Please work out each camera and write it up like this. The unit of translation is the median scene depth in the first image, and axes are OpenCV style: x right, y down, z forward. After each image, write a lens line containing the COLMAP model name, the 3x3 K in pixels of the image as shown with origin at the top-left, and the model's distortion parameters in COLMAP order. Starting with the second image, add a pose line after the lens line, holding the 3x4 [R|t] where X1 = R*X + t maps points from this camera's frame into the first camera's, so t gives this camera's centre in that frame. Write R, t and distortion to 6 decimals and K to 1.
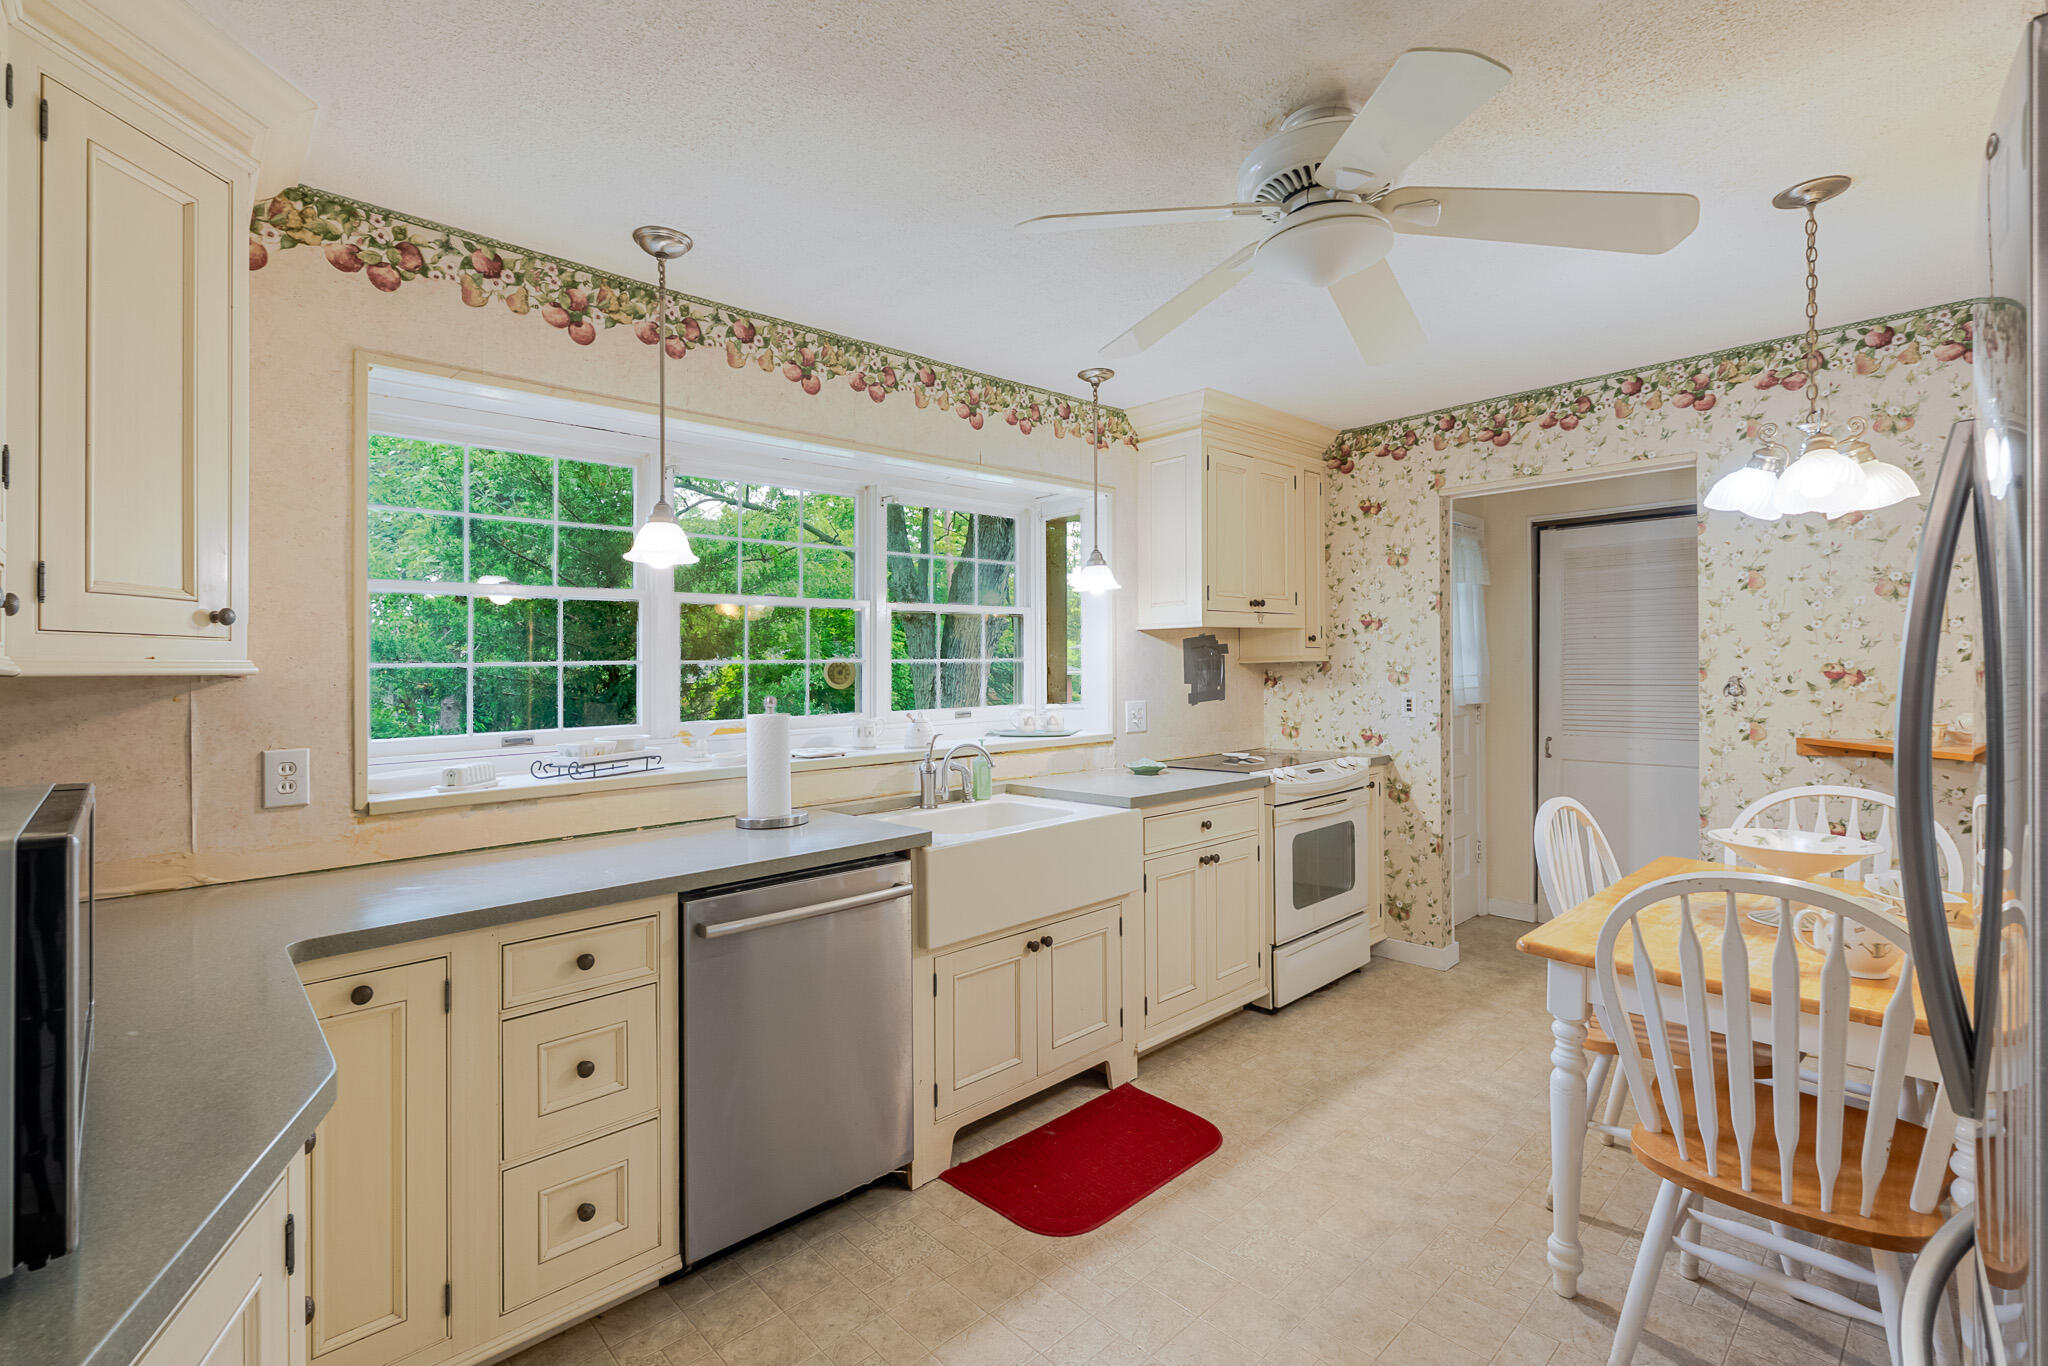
lens RADIAL K [[906.1, 0, 1012.4], [0, 906.1, 666.6], [0, 0, 1]] dist [-0.002849, 0.001381]
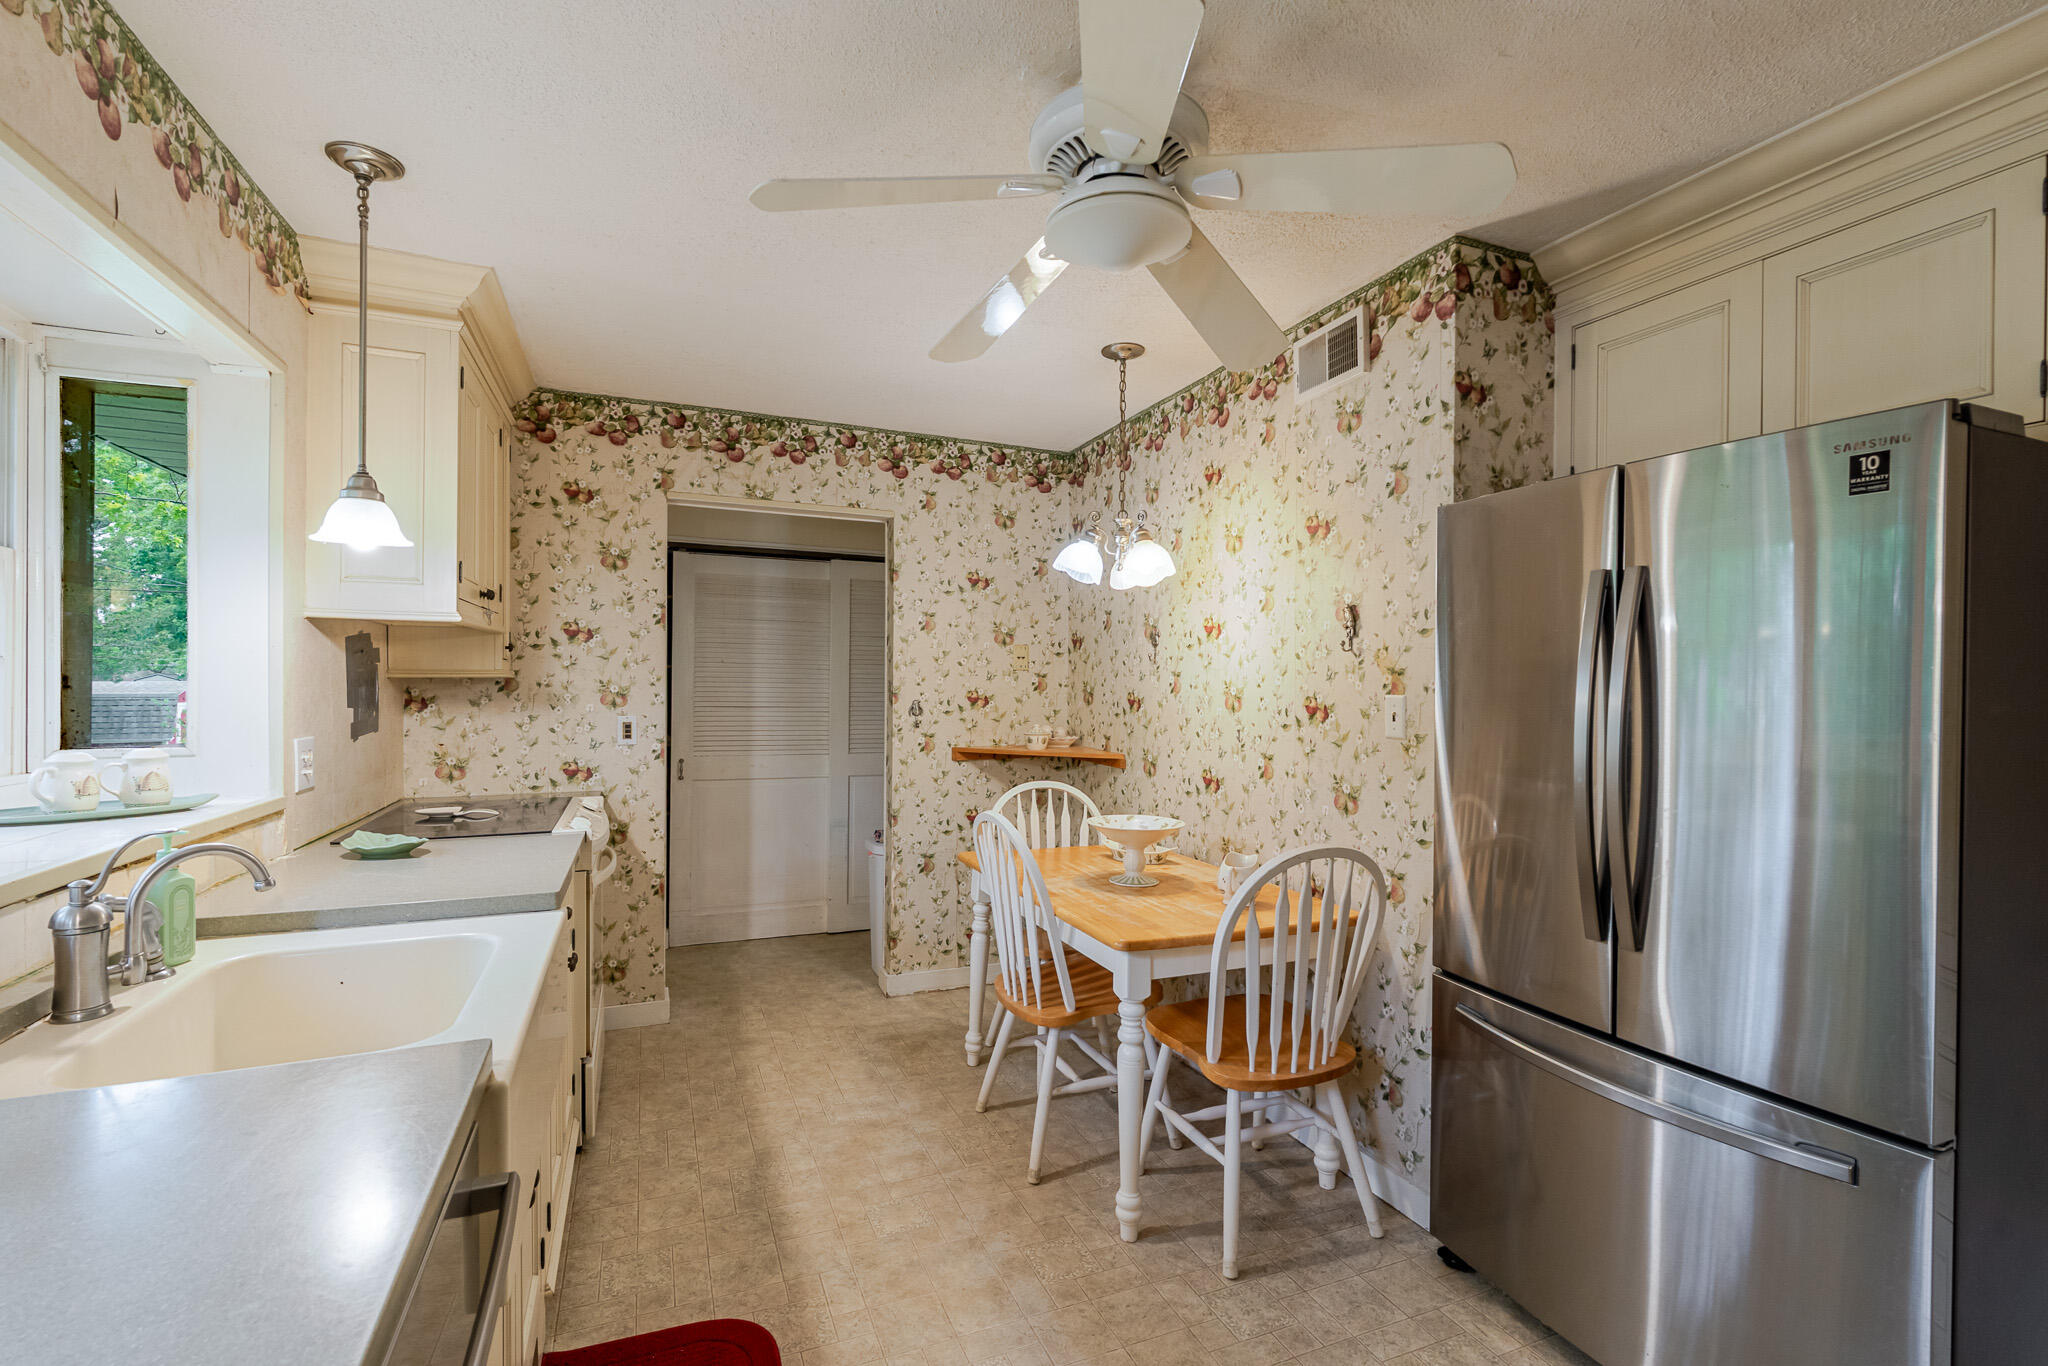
lens RADIAL K [[906.1, 0, 1009.2], [0, 906.1, 697.8], [0, 0, 1]] dist [-0.002849, 0.001381]
pose [[0.348091, 0.005457, 0.937445, -0.272600], [-0.017665, 0.999844, 0.000739, 0.003713], [-0.937294, -0.016817, 0.348133, 0.391212]]
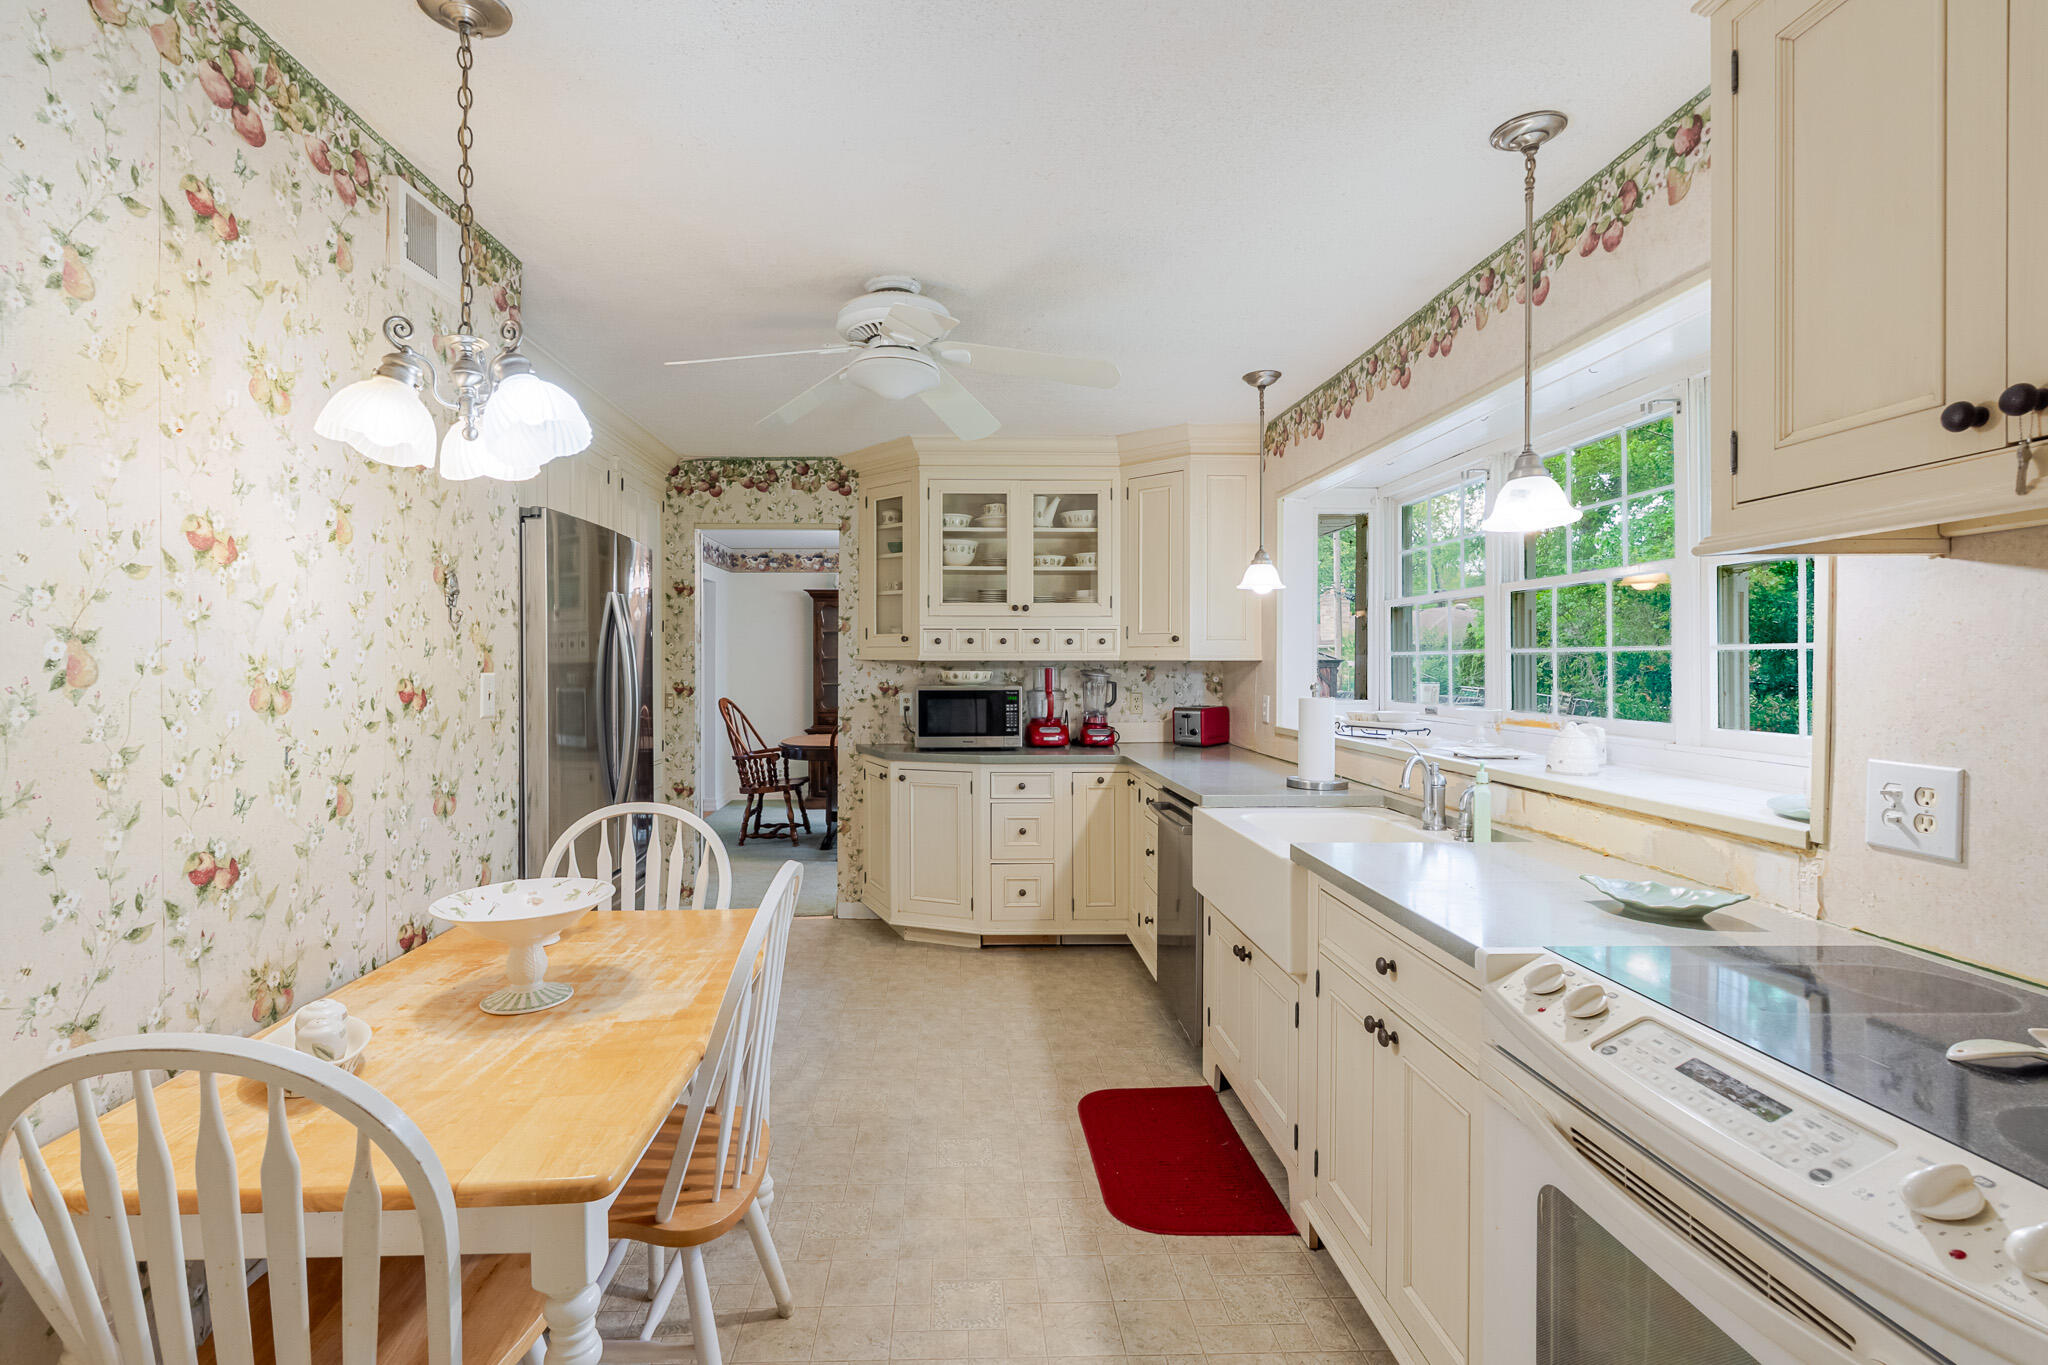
lens RADIAL K [[906.1, 0, 984.6], [0, 906.1, 663.7], [0, 0, 1]] dist [-0.002849, 0.001381]
pose [[-0.650856, 0.017433, -0.759001, 0.664511], [0.013072, 0.999845, 0.011755, -0.011520], [0.759088, -0.002270, -0.650984, 1.016474]]
